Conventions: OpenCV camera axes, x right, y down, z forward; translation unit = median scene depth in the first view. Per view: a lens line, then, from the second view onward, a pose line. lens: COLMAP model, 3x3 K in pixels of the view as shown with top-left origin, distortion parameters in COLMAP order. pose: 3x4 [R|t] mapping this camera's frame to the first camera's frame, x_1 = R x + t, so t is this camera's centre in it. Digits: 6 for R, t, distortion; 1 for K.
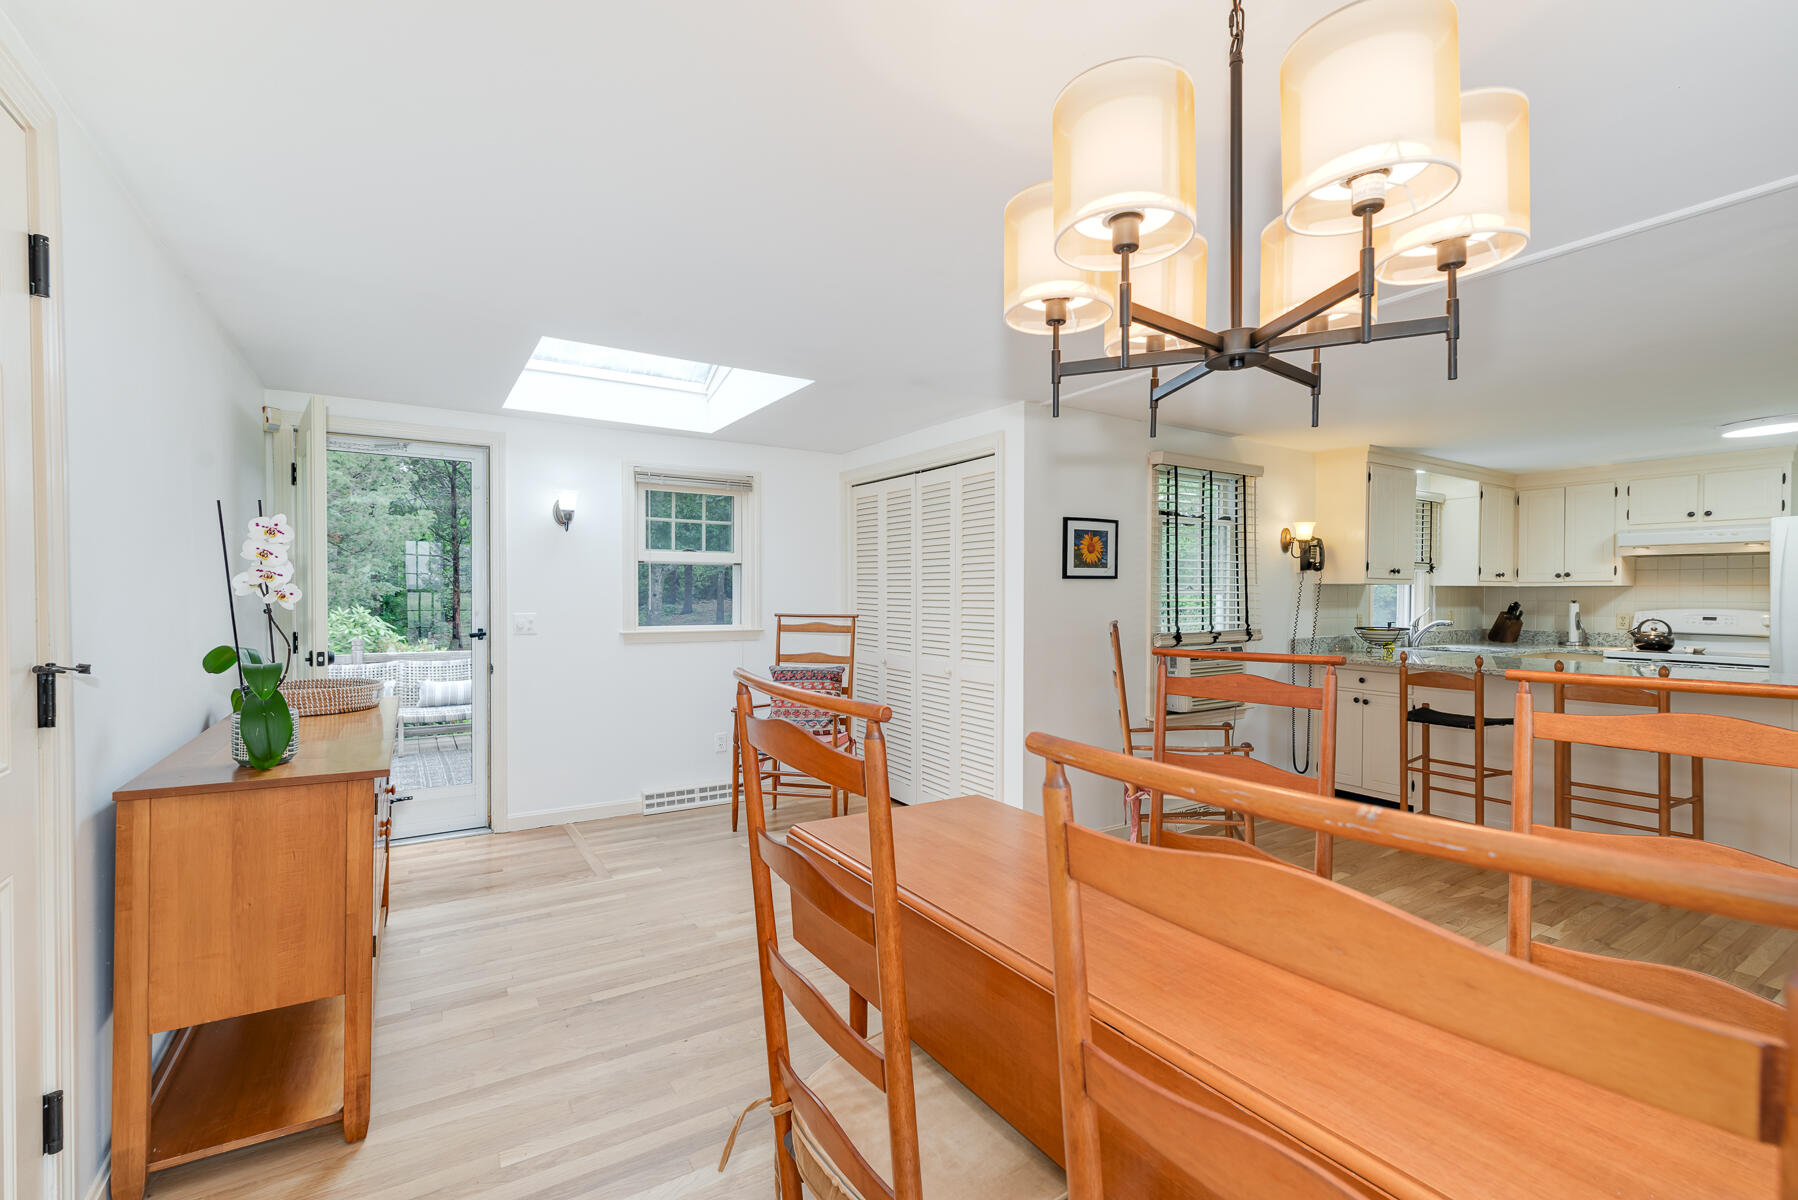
lens RADIAL K [[777.2, 0, 887.4], [0, 777.2, 604.4], [0, 0, 1]] dist [0.002907, 0.000775]
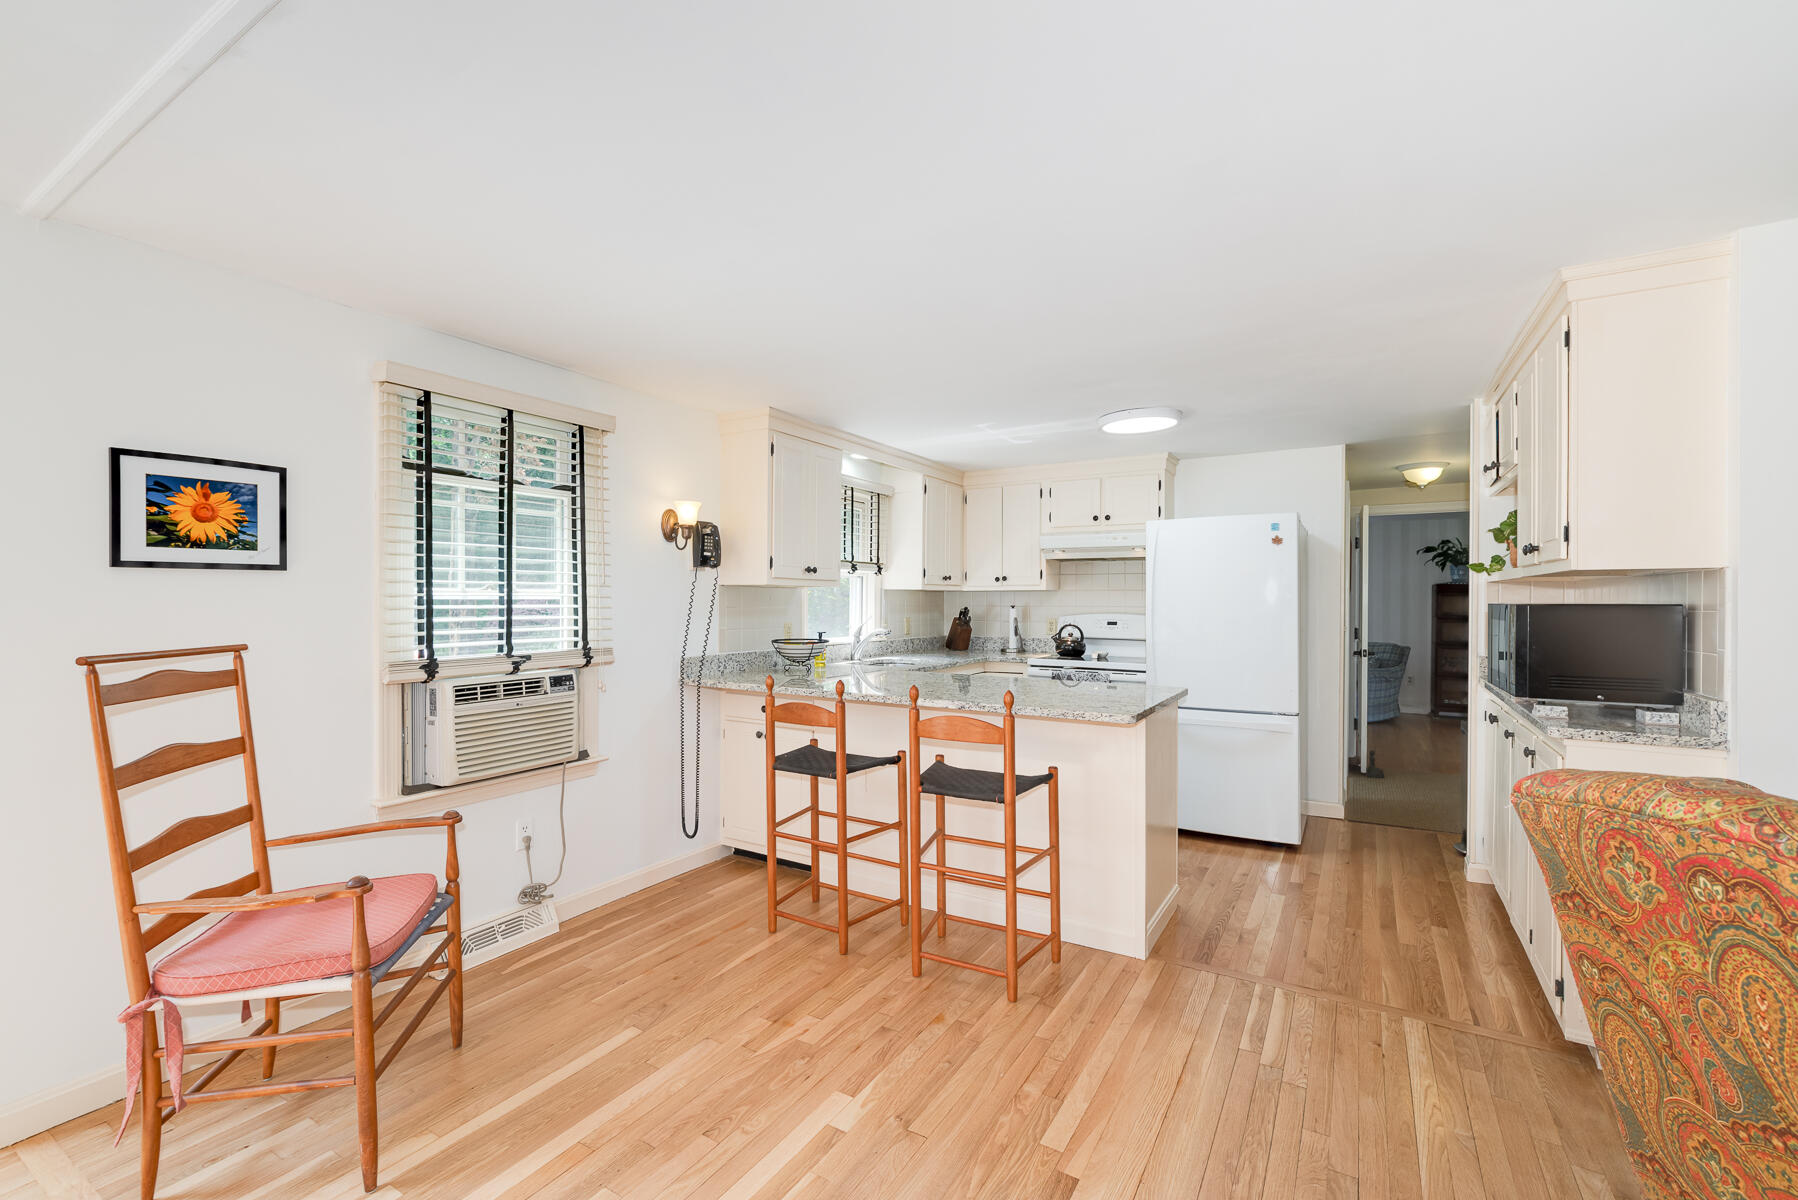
lens RADIAL K [[777.2, 0, 875.5], [0, 777.2, 606.9], [0, 0, 1]] dist [0.002907, 0.000775]
pose [[0.899177, -0.003135, 0.437573, 0.364436], [0.004199, 0.999990, -0.001464, -0.002866], [-0.437565, 0.003153, 0.899181, 0.247317]]
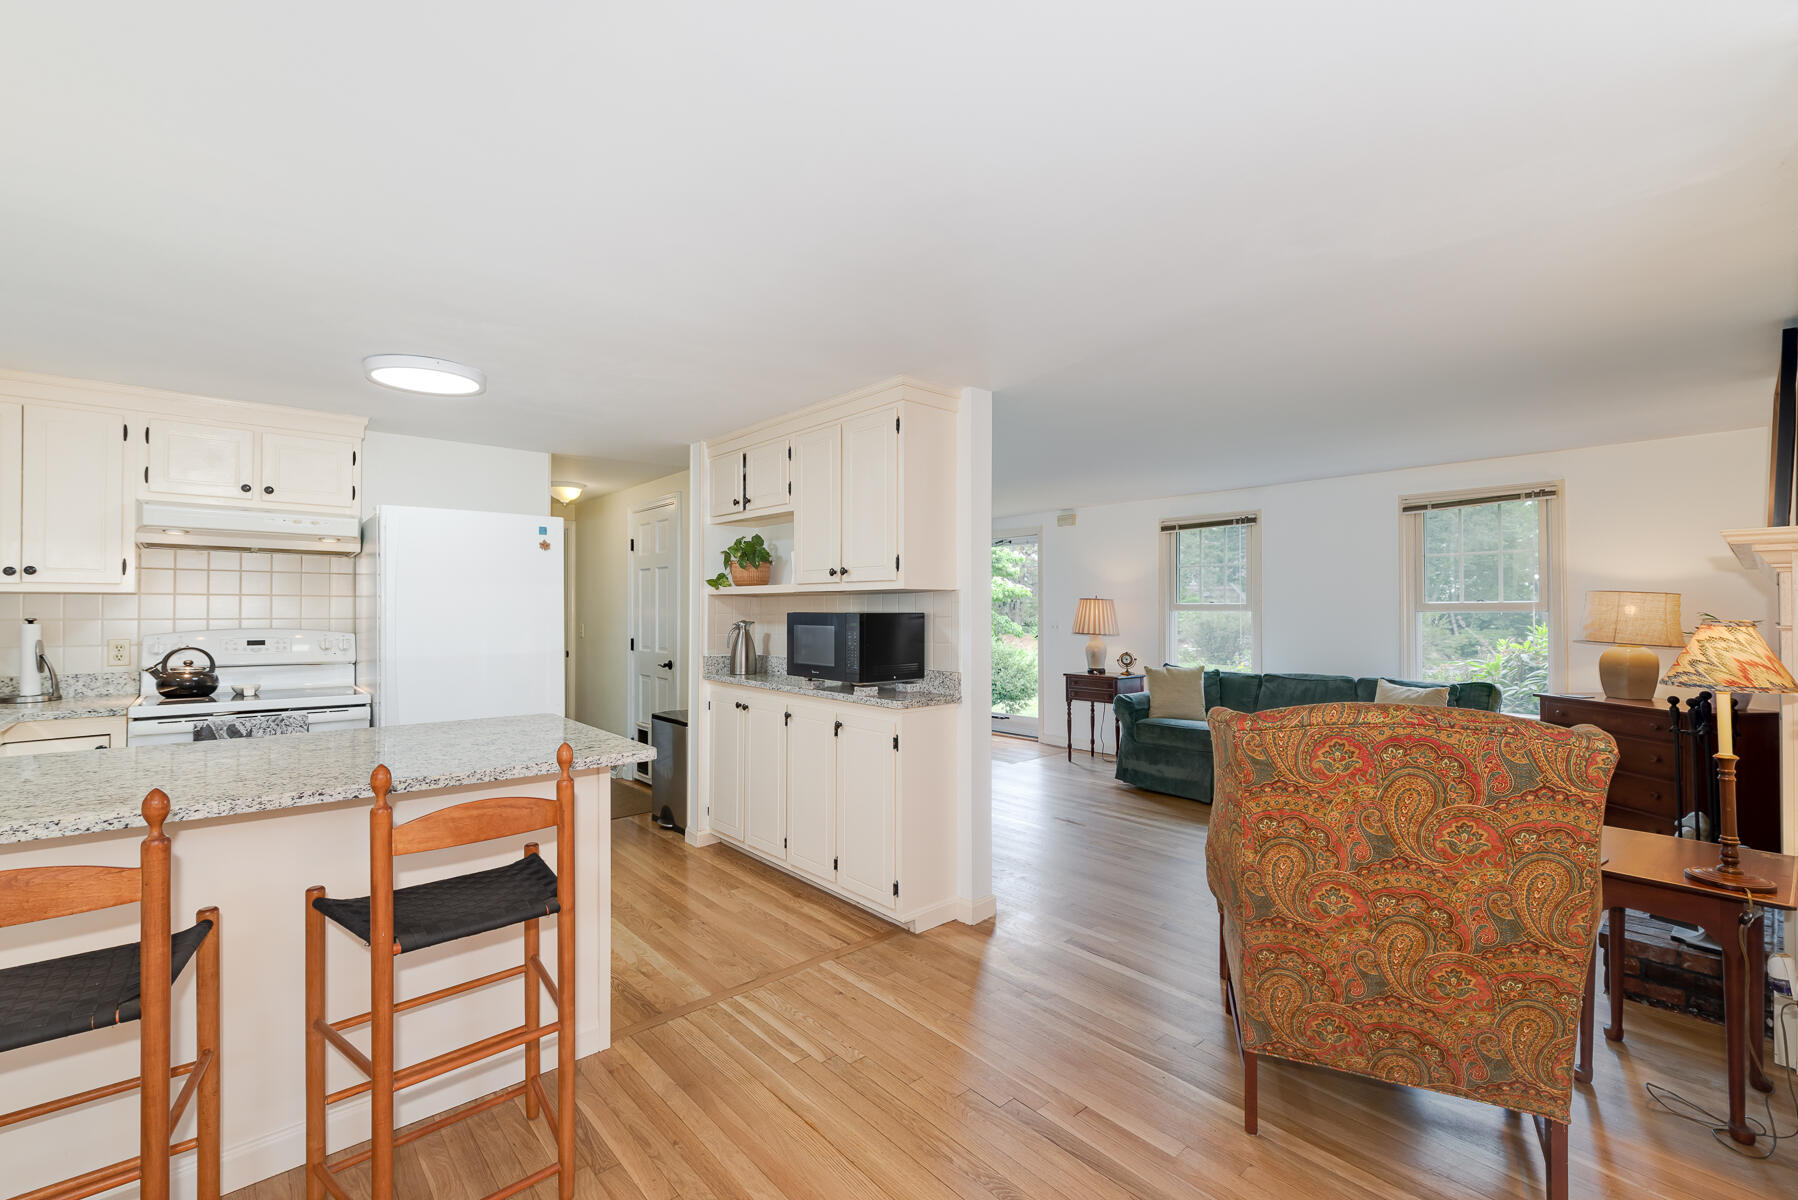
lens RADIAL K [[777.2, 0, 893.9], [0, 777.2, 608.6], [0, 0, 1]] dist [0.002907, 0.000775]
pose [[-0.154844, 0.002309, 0.987936, 0.298815], [0.010842, 0.999941, -0.000638, -0.006146], [-0.987879, 0.010612, -0.154860, 0.584551]]
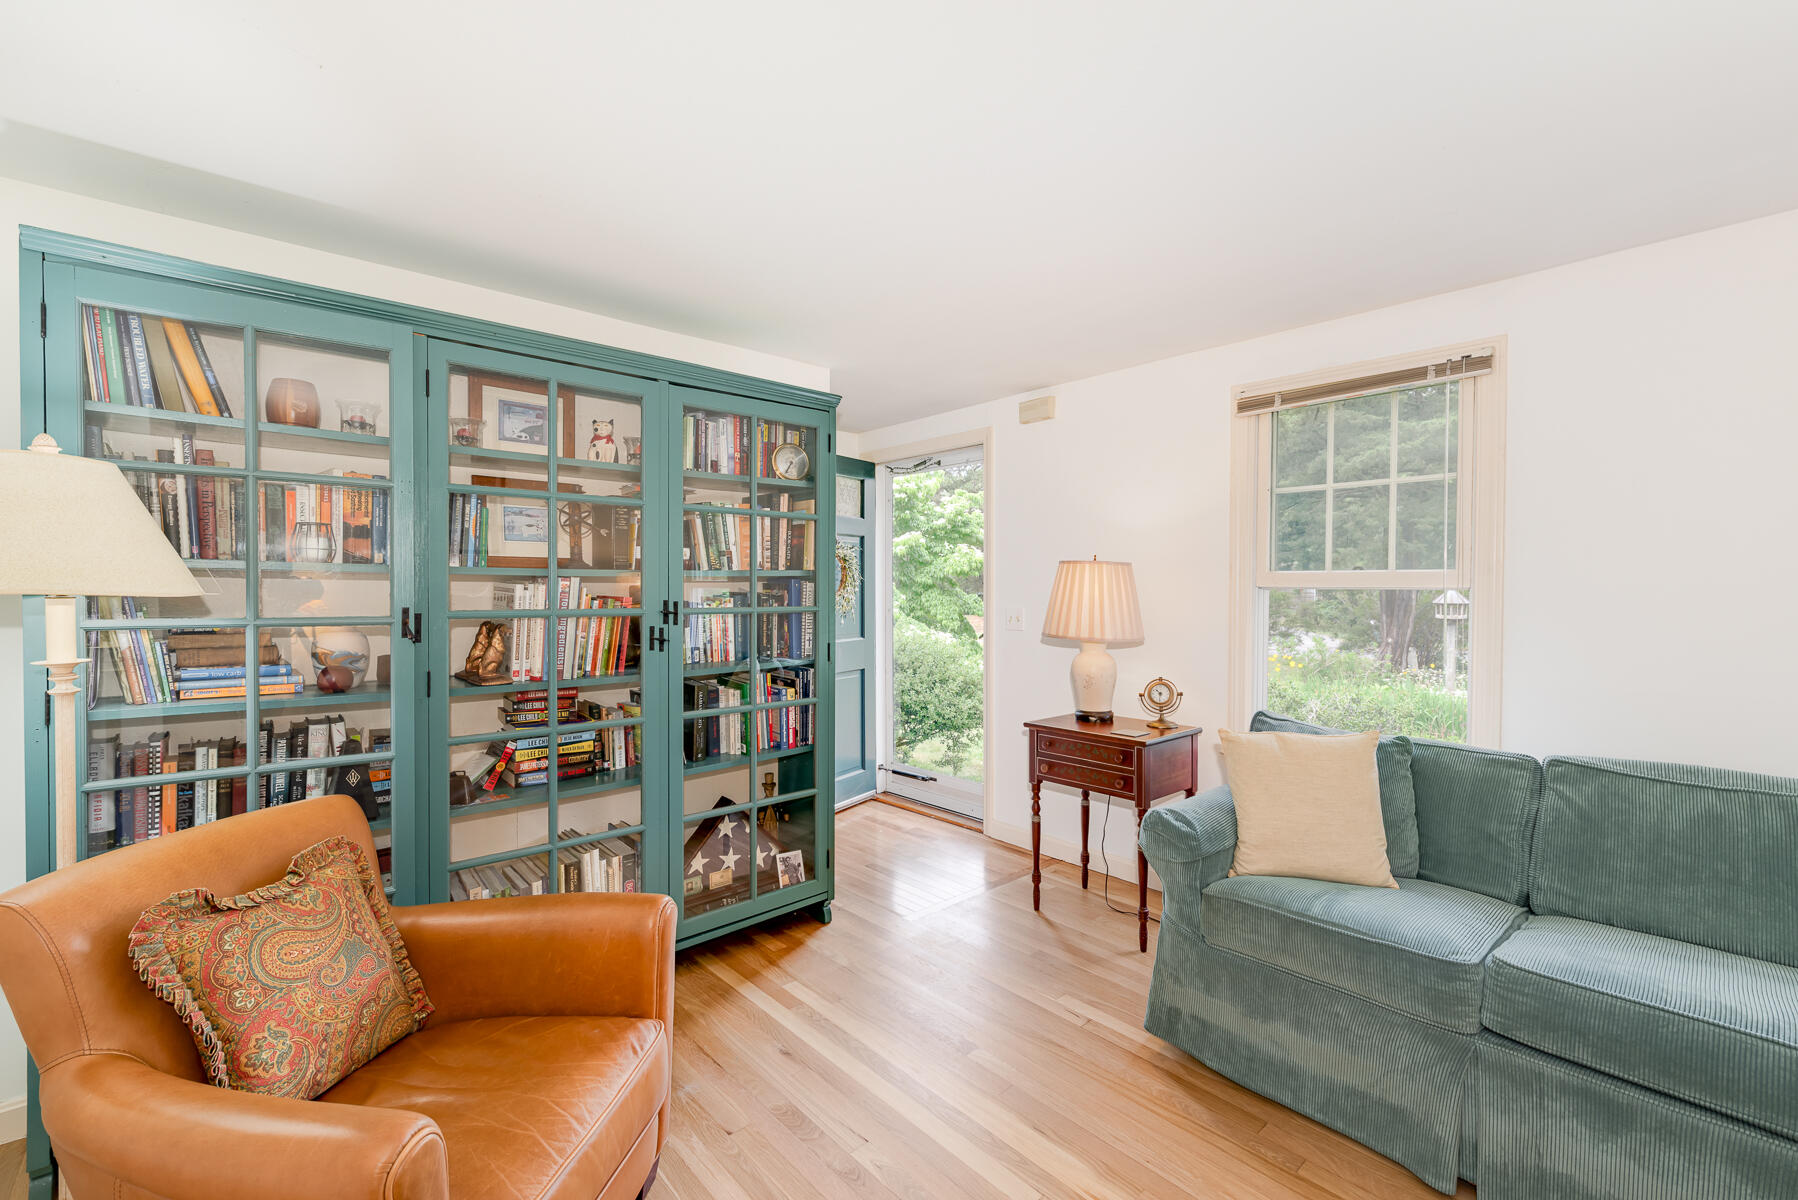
lens RADIAL K [[777.2, 0, 896.9], [0, 777.2, 600.9], [0, 0, 1]] dist [0.002907, 0.000775]
pose [[-0.169355, -0.017166, 0.985406, 1.000244], [0.010788, 0.999756, 0.019270, -0.002266], [-0.985496, 0.013894, -0.169129, 0.286092]]
